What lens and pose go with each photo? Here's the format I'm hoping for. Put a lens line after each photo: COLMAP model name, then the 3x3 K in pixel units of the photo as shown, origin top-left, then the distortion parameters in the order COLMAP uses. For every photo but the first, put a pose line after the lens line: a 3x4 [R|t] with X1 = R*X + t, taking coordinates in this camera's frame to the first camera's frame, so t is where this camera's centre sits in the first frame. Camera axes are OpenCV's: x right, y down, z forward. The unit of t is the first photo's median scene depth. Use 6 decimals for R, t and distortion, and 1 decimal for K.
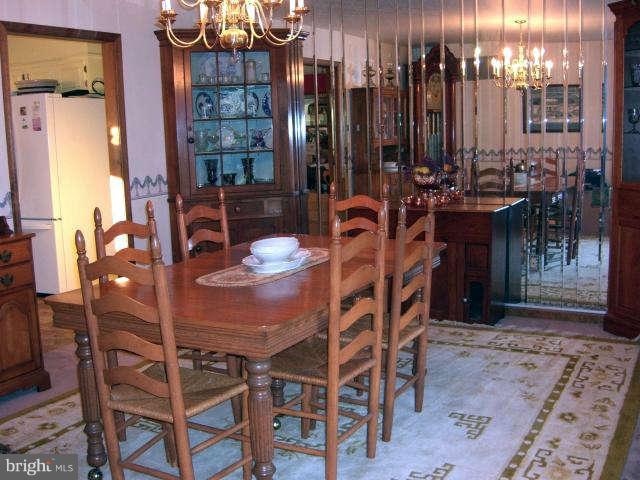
lens RADIAL K [[717.1, 0, 320.0], [0, 717.1, 240.0], [0, 0, 1]] dist [-0.124662, -0.008685]
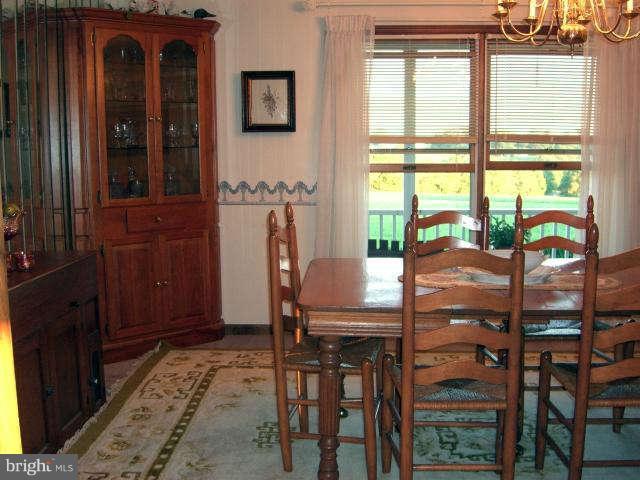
lens RADIAL K [[717.1, 0, 320.0], [0, 717.1, 240.0], [0, 0, 1]] dist [-0.124662, -0.008685]
pose [[-0.443988, -0.081931, 0.892279, -0.562286], [0.151520, 0.974605, 0.164885, -0.146181], [-0.883129, 0.208405, -0.420298, 1.209223]]
